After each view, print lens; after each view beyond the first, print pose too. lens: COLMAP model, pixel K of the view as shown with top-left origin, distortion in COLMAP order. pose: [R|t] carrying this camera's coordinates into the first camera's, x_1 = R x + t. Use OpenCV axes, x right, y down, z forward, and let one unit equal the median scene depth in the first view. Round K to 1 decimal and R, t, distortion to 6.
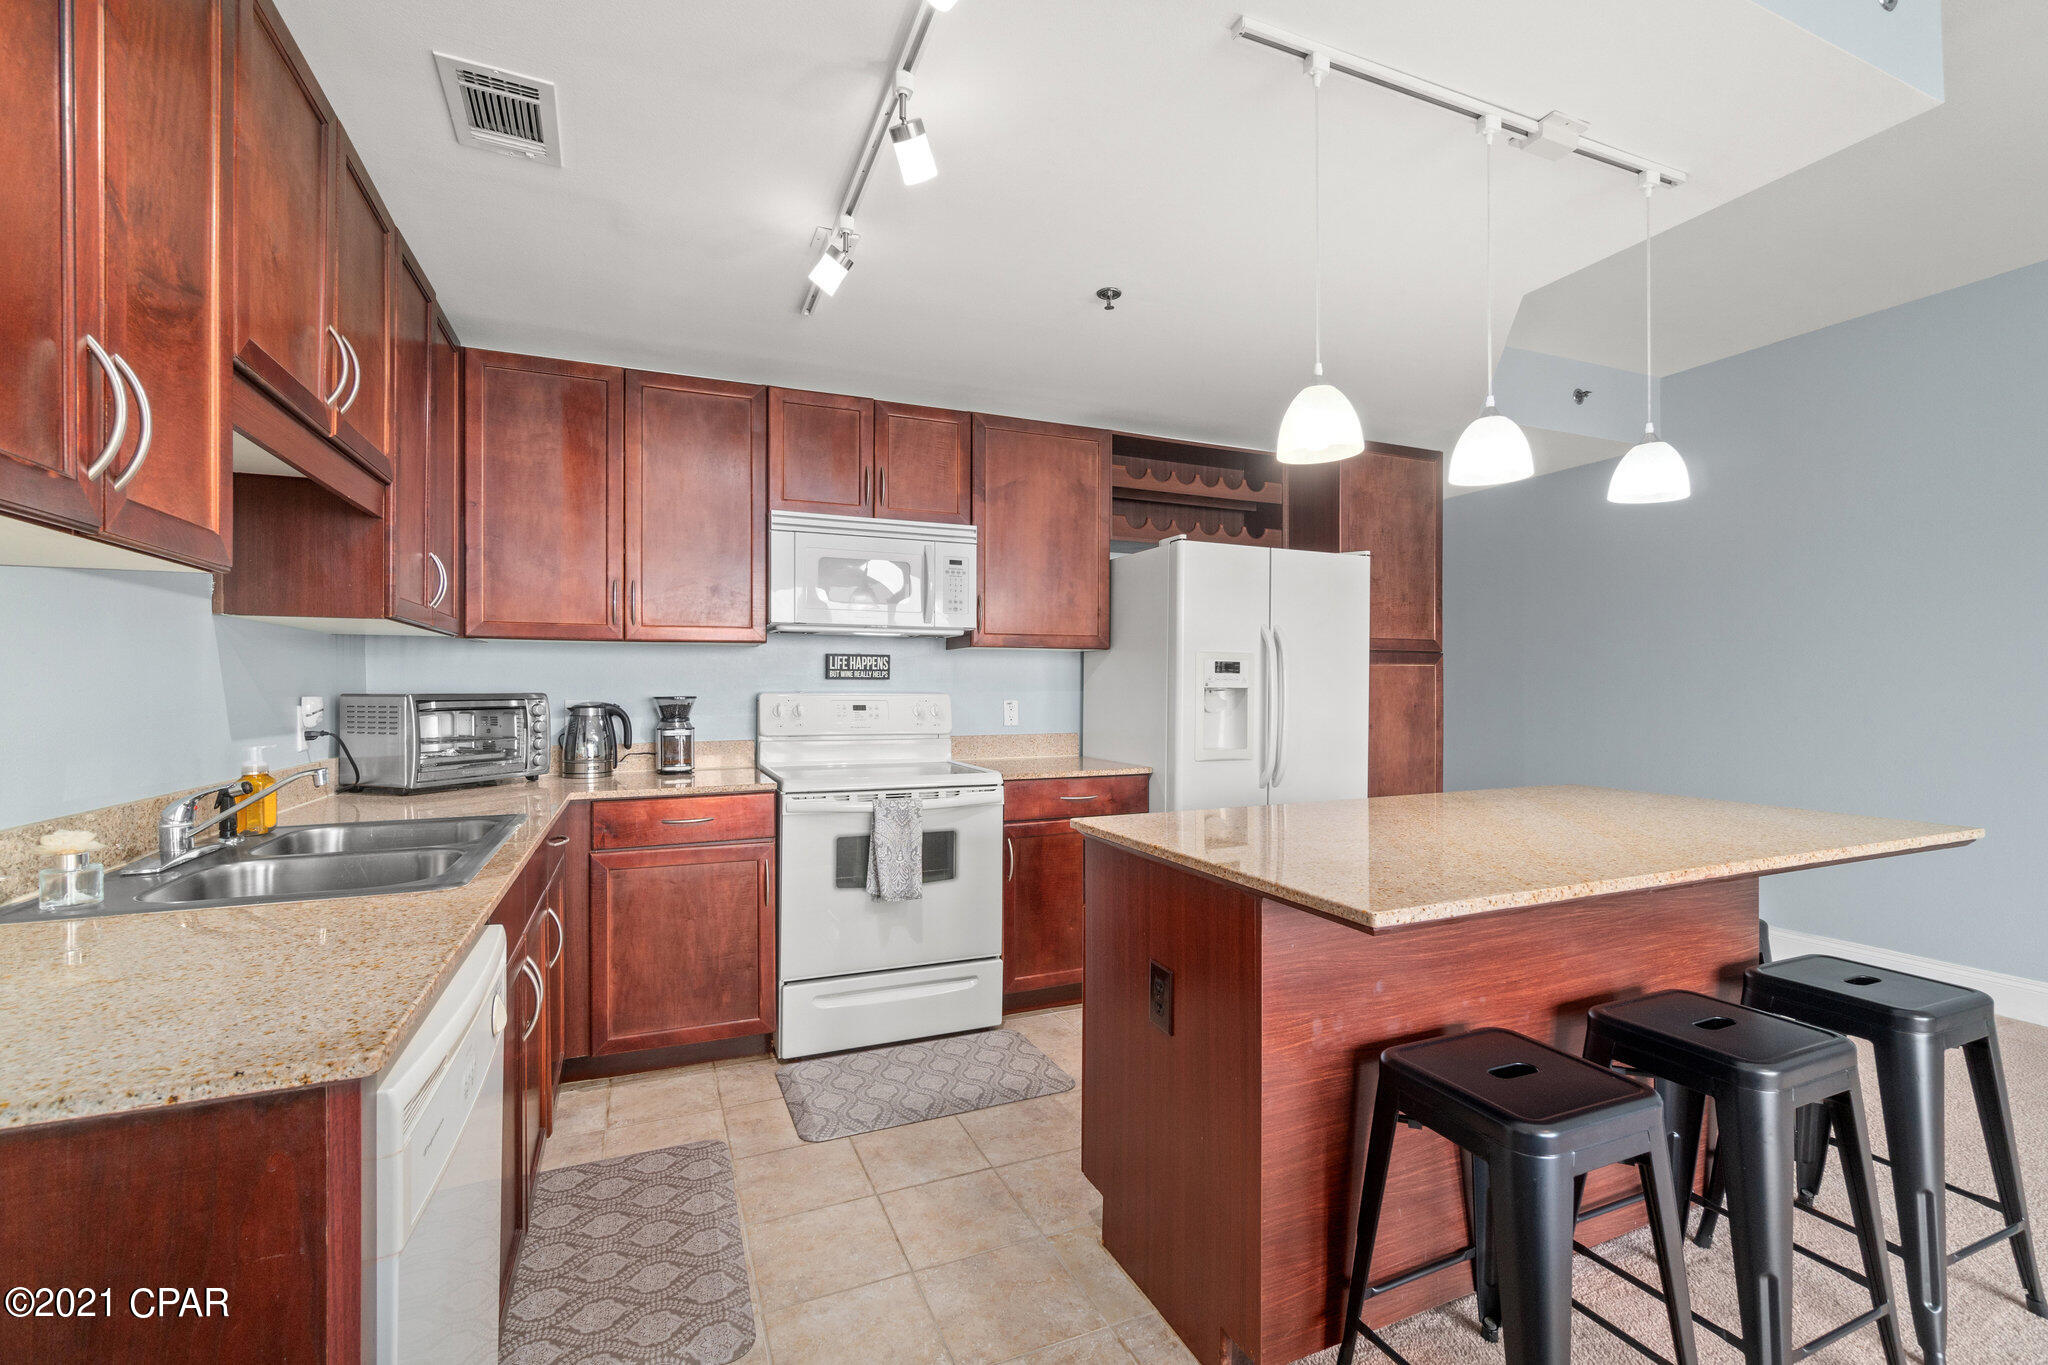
lens RADIAL K [[882.3, 0, 1016.3], [0, 882.3, 685.9], [0, 0, 1]] dist [-0.005249, 0.001671]
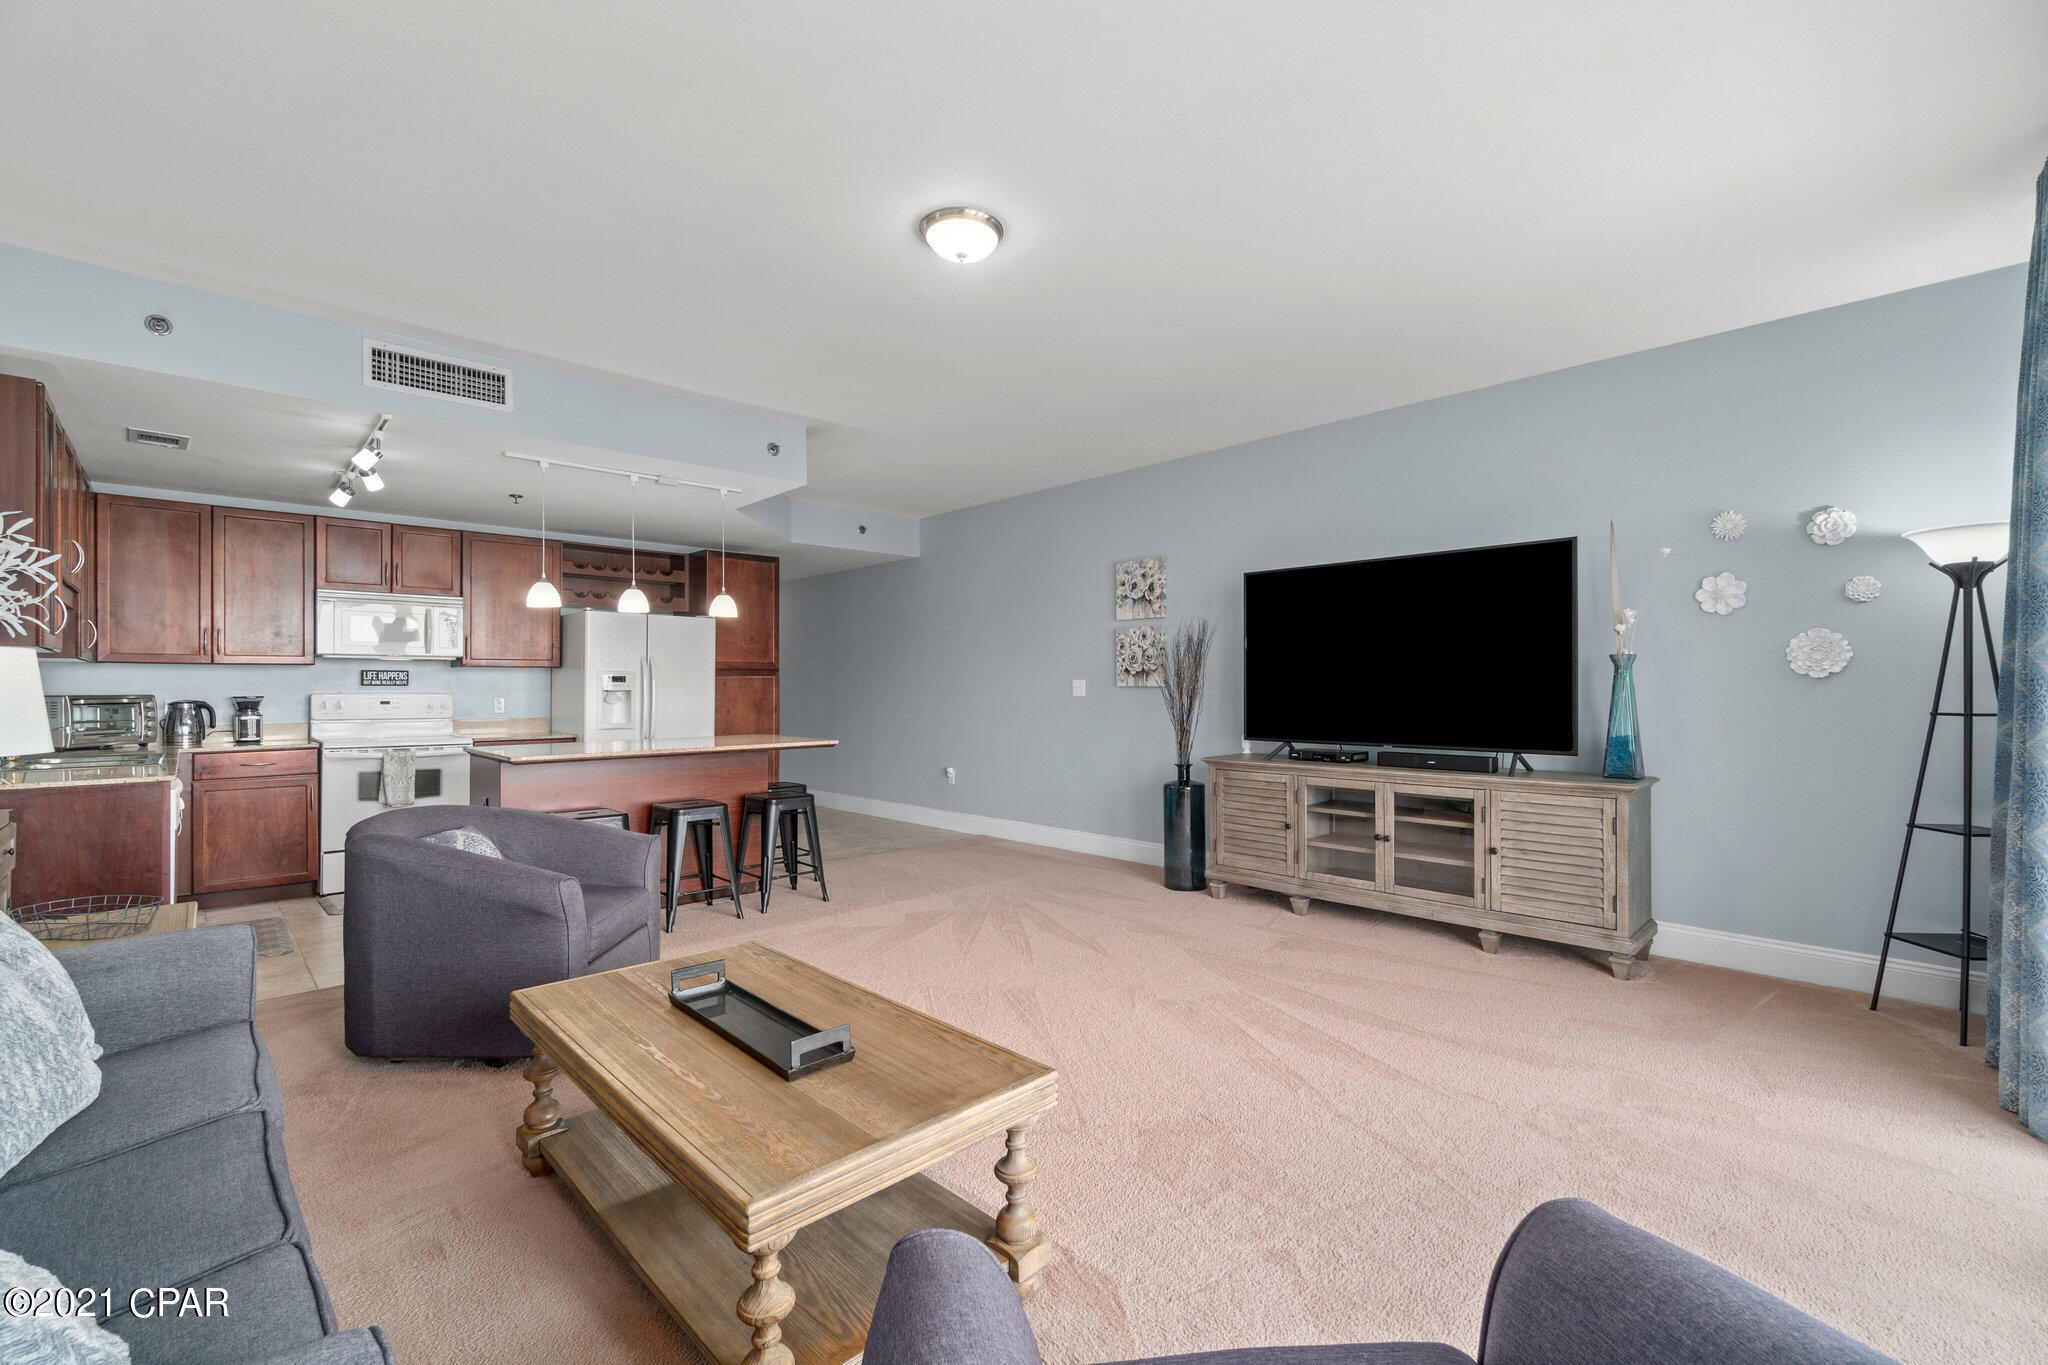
lens RADIAL K [[882.3, 0, 1022.1], [0, 882.3, 685.0], [0, 0, 1]] dist [-0.005249, 0.001671]
pose [[0.934799, -0.001015, 0.355176, 0.404207], [0.001221, 0.999999, -0.000355, -0.007592], [-0.355175, 0.000766, 0.934799, -1.113836]]
